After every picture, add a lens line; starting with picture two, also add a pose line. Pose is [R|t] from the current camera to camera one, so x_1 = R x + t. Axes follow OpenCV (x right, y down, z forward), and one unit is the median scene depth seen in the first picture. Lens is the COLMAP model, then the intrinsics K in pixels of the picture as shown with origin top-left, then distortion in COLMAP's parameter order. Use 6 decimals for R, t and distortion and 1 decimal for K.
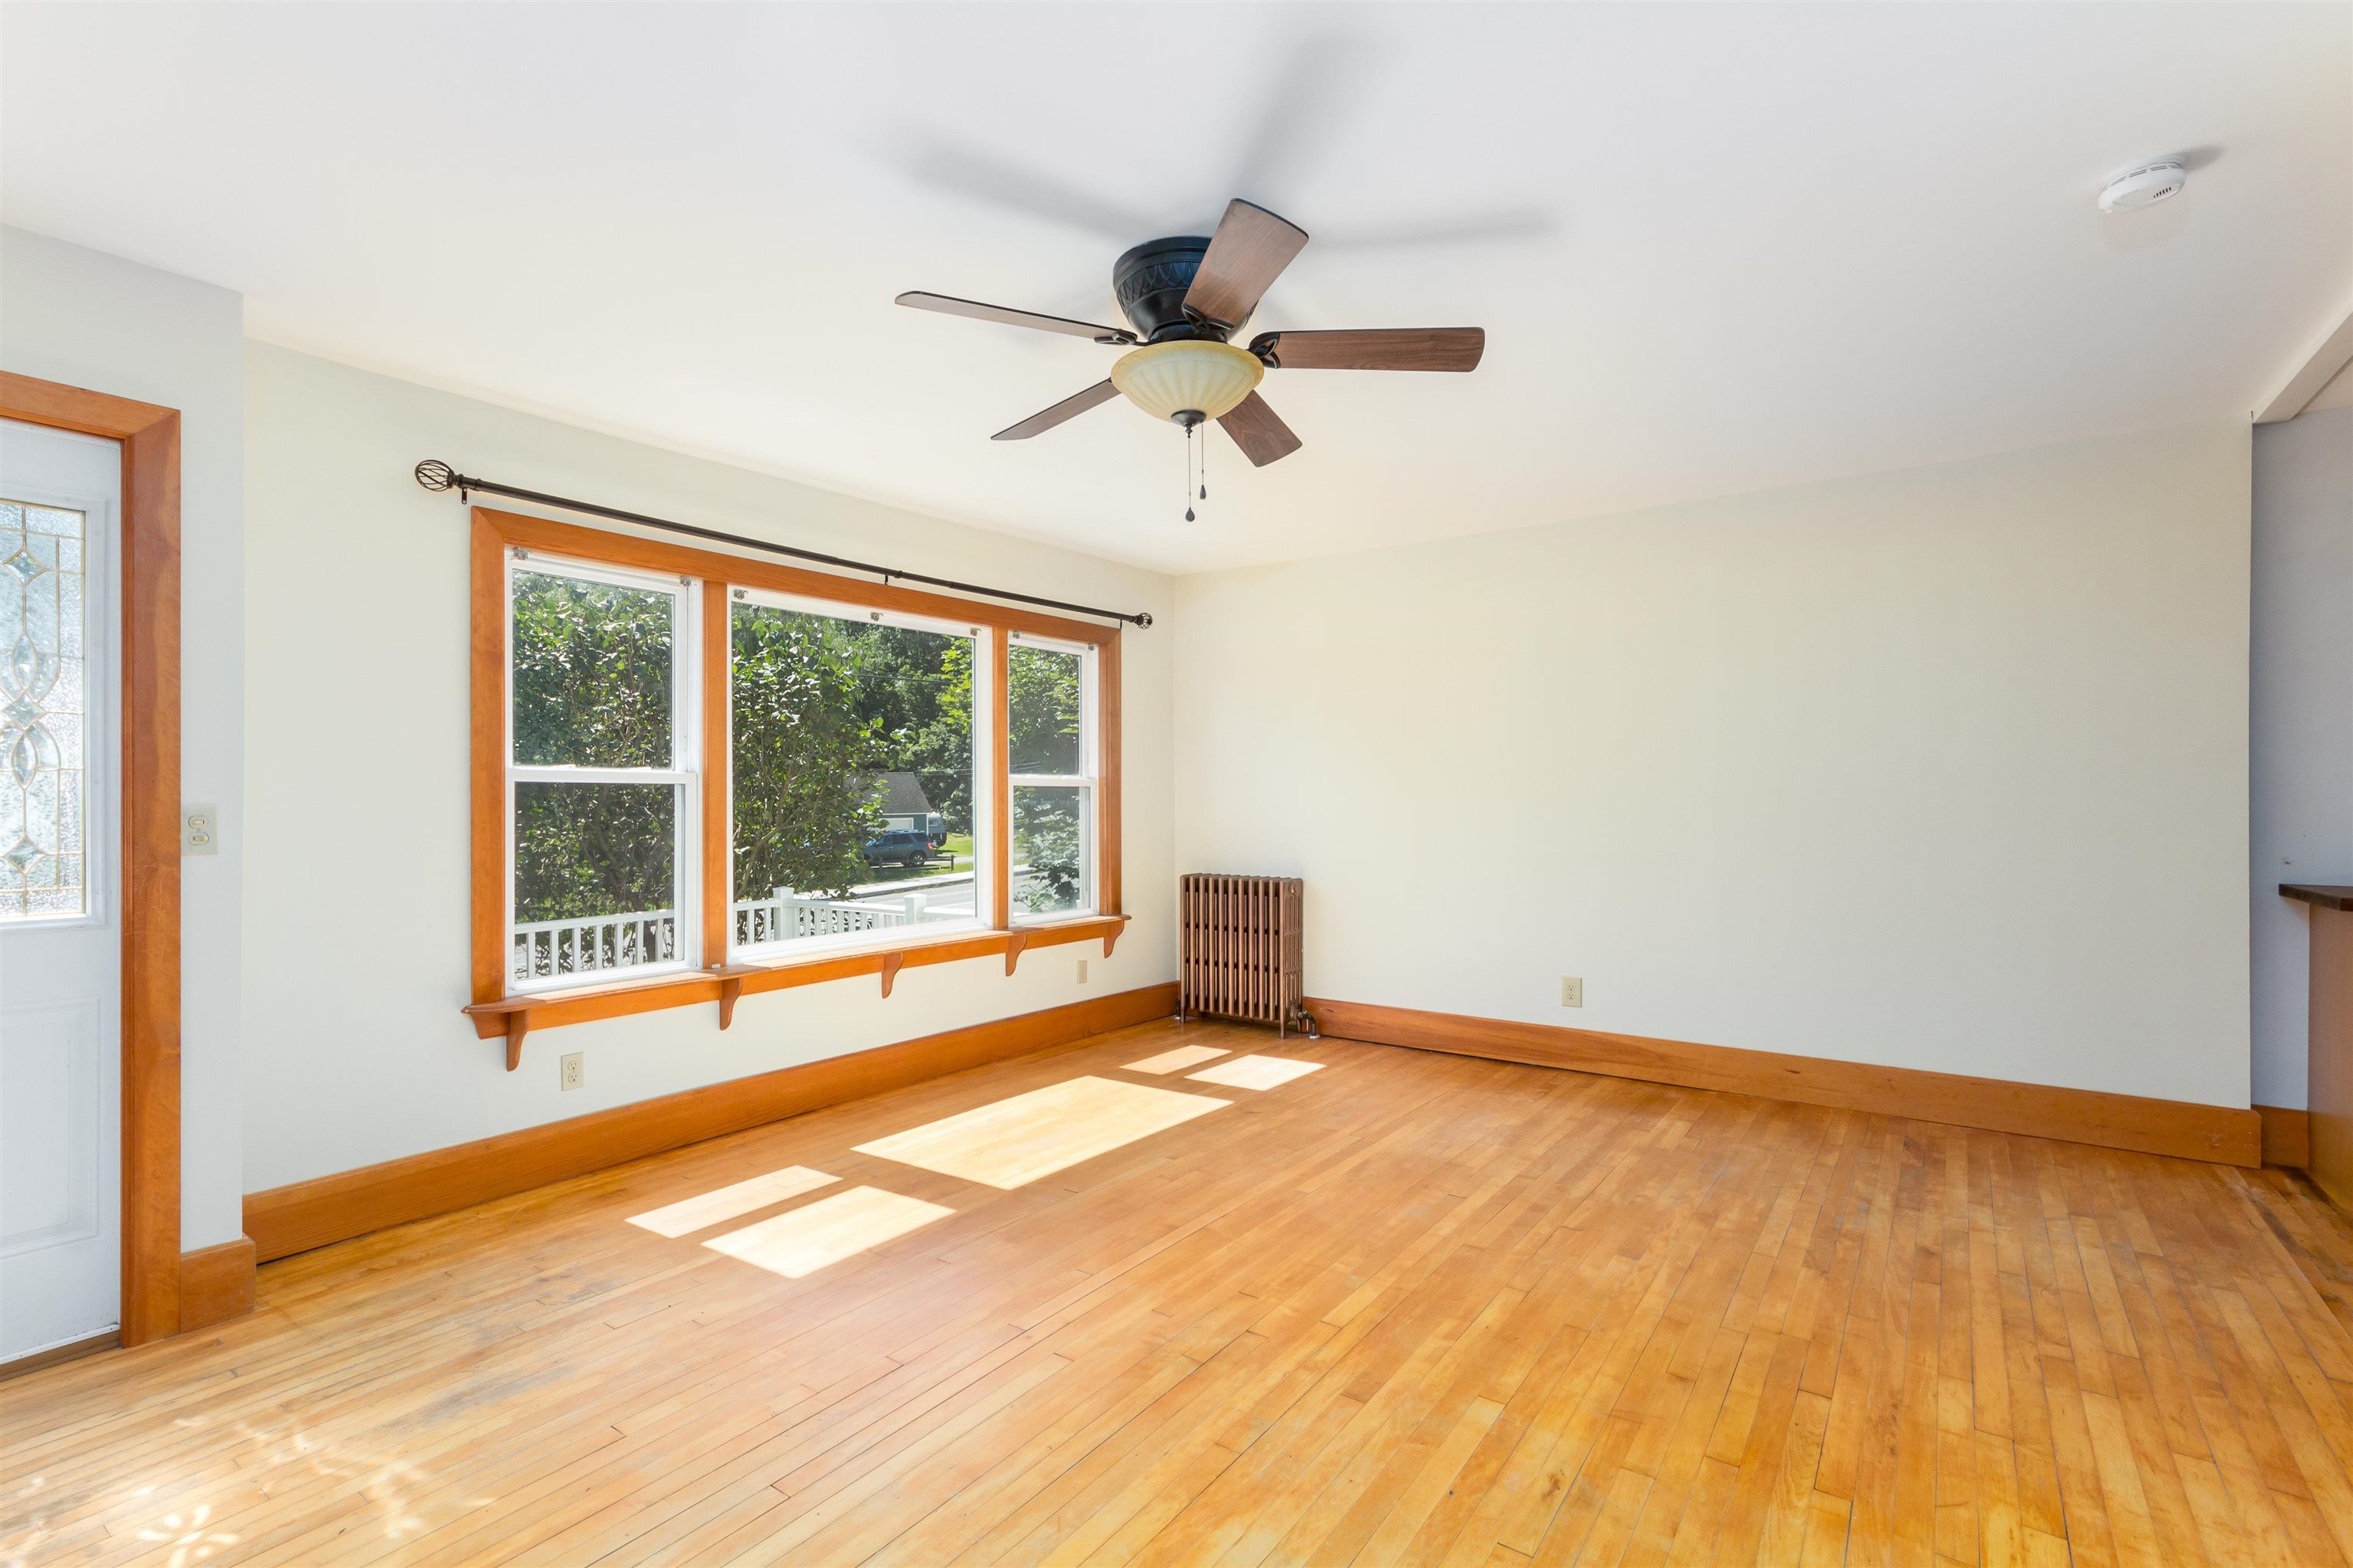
lens RADIAL K [[1031.0, 0, 1180.9], [0, 1031.0, 799.1], [0, 0, 1]] dist [0.000908, -0.000308]
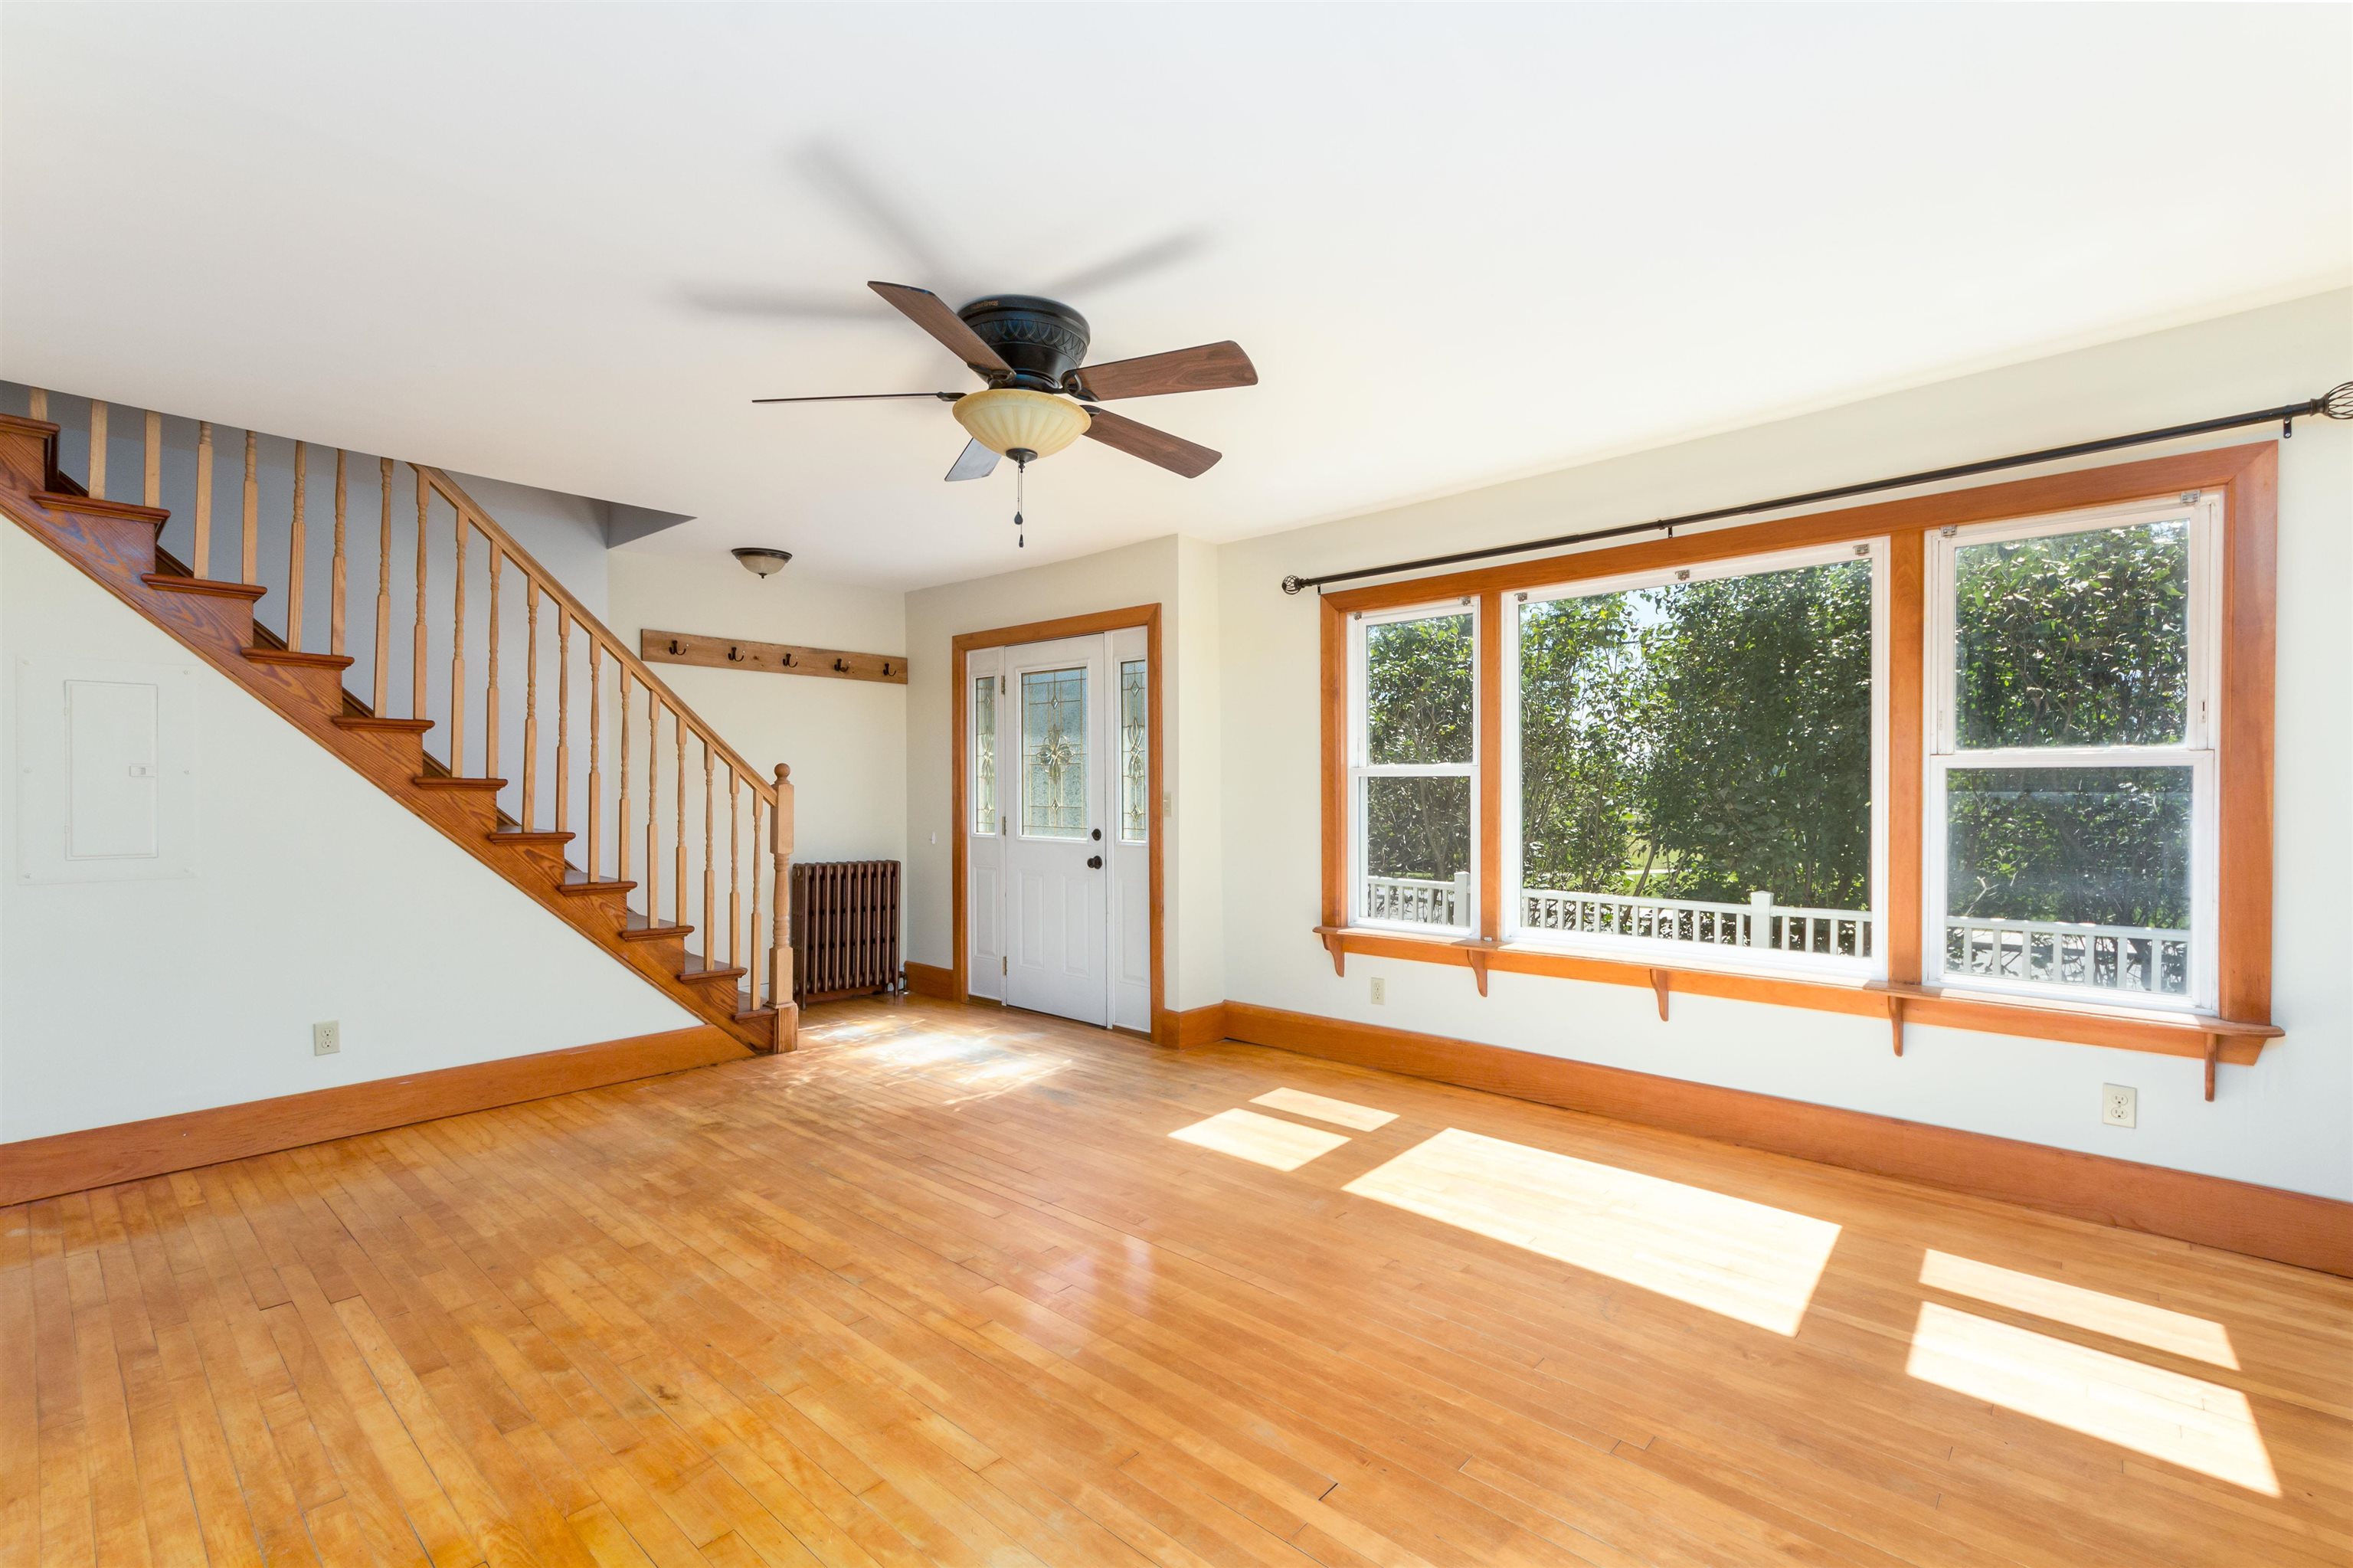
lens RADIAL K [[1031.0, 0, 1222.6], [0, 1031.0, 793.1], [0, 0, 1]] dist [0.000908, -0.000308]
pose [[-0.076611, 0.008845, -0.997022, 0.789154], [0.004576, 0.999953, 0.008519, -0.007778], [0.997051, -0.003910, -0.076648, 0.926673]]
